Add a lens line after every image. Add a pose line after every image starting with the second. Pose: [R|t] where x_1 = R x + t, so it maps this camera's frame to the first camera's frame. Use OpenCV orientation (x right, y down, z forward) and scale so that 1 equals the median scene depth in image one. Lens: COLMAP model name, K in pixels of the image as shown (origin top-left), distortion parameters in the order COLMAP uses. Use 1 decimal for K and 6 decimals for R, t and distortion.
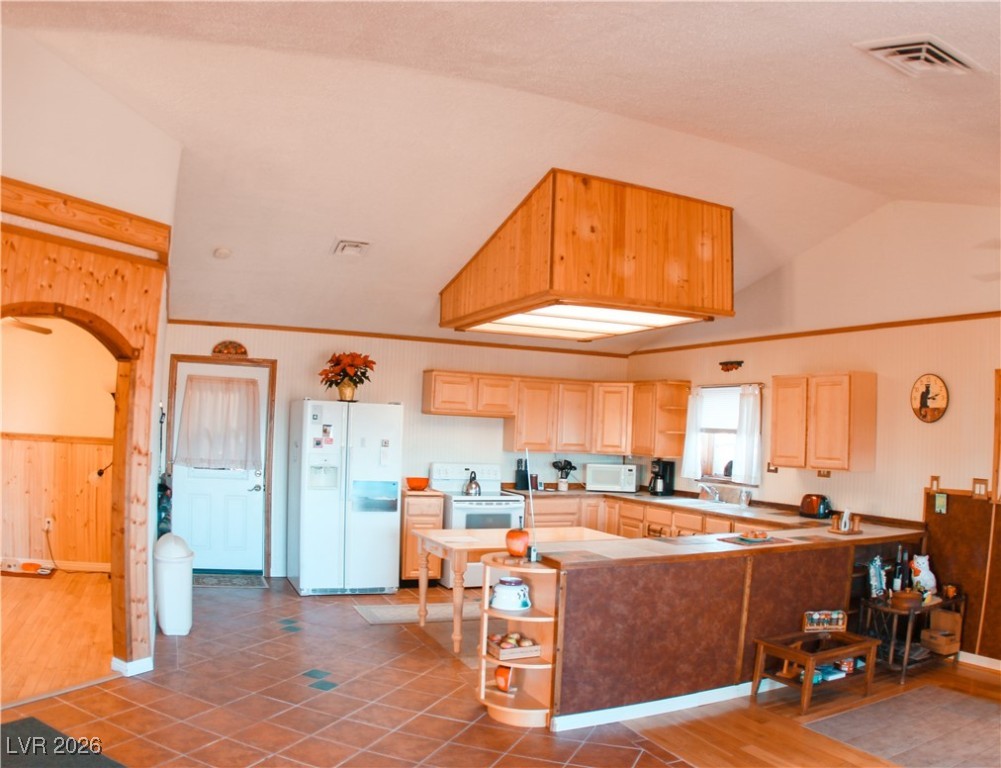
lens RADIAL K [[783.5, 0, 495.6], [0, 783.5, 402.2], [0, 0, 1]] dist [-0.306296, 0.065154]
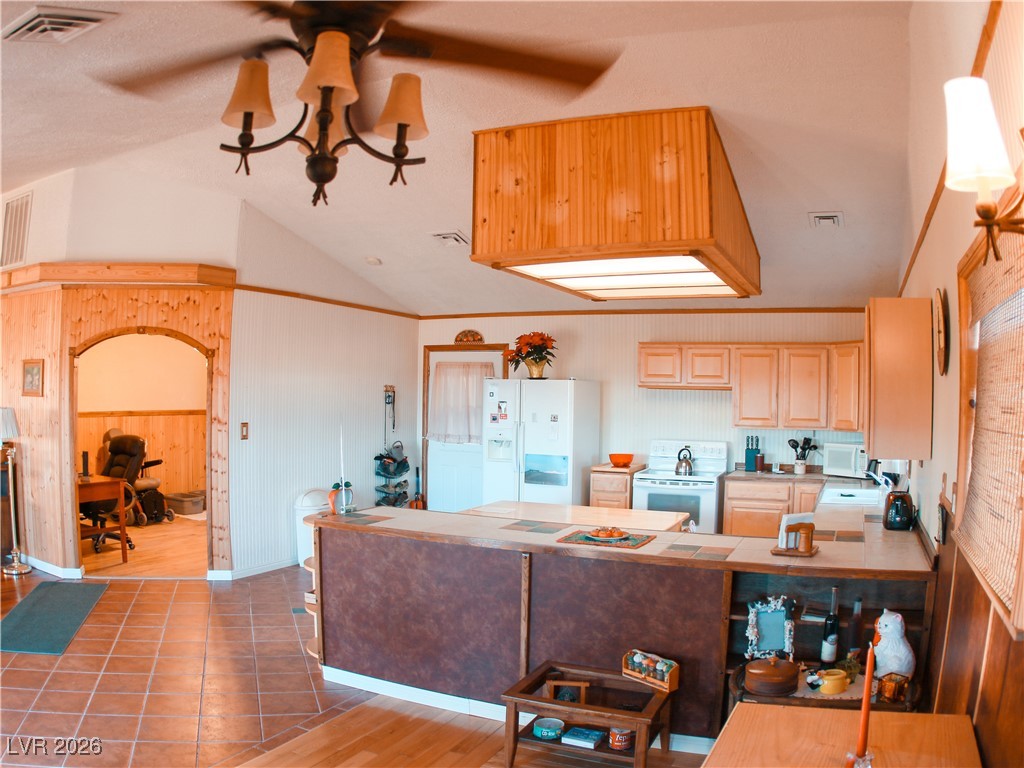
lens RADIAL K [[787.7, 0, 532.5], [0, 787.7, 397.8], [0, 0, 1]] dist [-0.325552, 0.098516]
pose [[0.673974, -0.024148, -0.738360, 0.830504], [0.032637, 0.999463, -0.002896, 0.038606], [0.738033, -0.022146, 0.674401, 0.390910]]
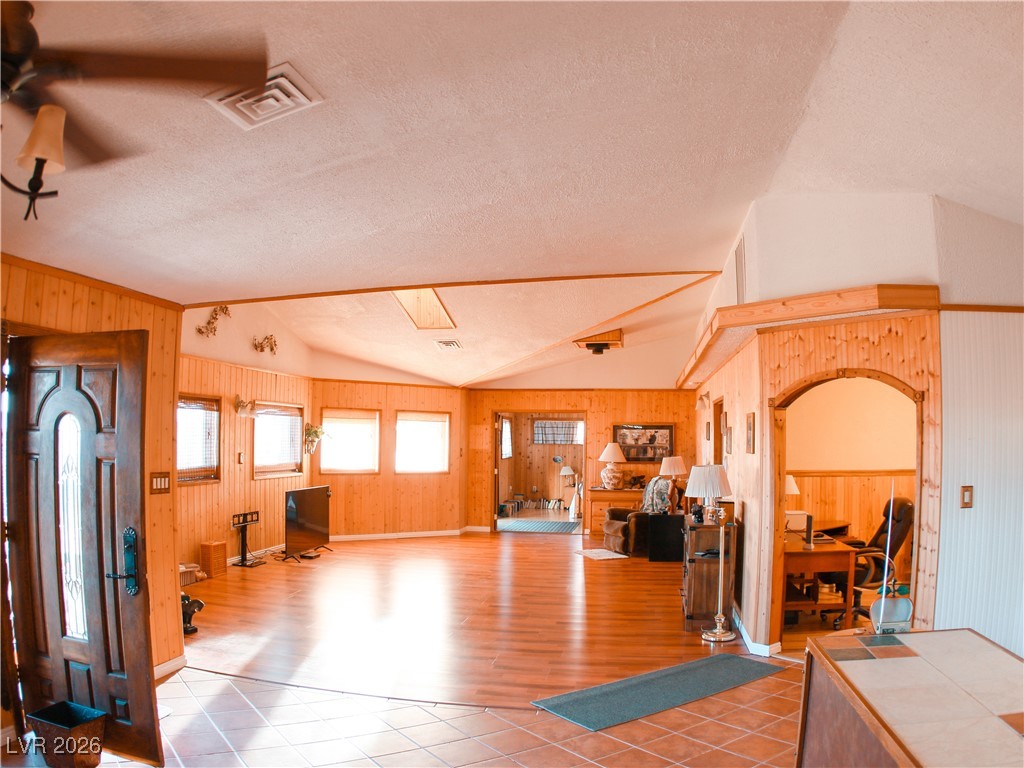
lens RADIAL K [[787.7, 0, 514.5], [0, 787.7, 394.8], [0, 0, 1]] dist [-0.325552, 0.098516]
pose [[-0.543734, -0.095628, -0.833792, 0.621354], [-0.011751, 0.994257, -0.106368, 0.045290], [0.839175, -0.048038, -0.541735, 0.876215]]
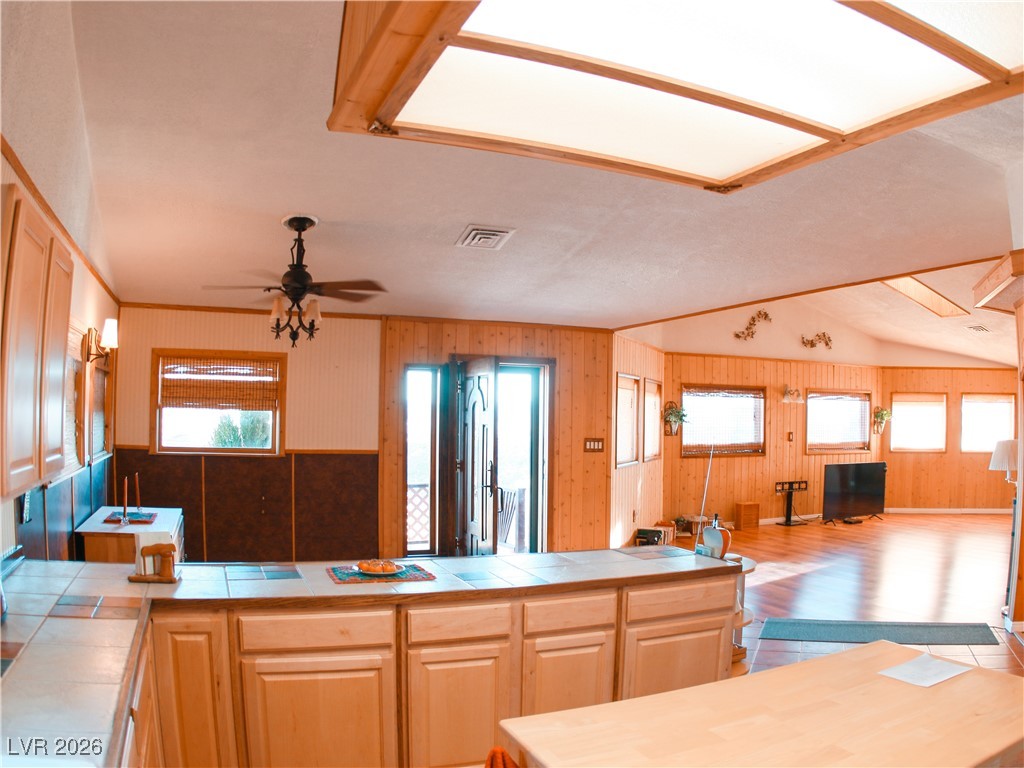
lens RADIAL K [[787.7, 0, 524.2], [0, 787.7, 397.1], [0, 0, 1]] dist [-0.325552, 0.098516]
pose [[-0.998301, -0.058121, 0.004233, 0.216799], [-0.058264, 0.996898, -0.052907, 0.059331], [-0.001145, -0.053064, -0.998590, 1.563282]]
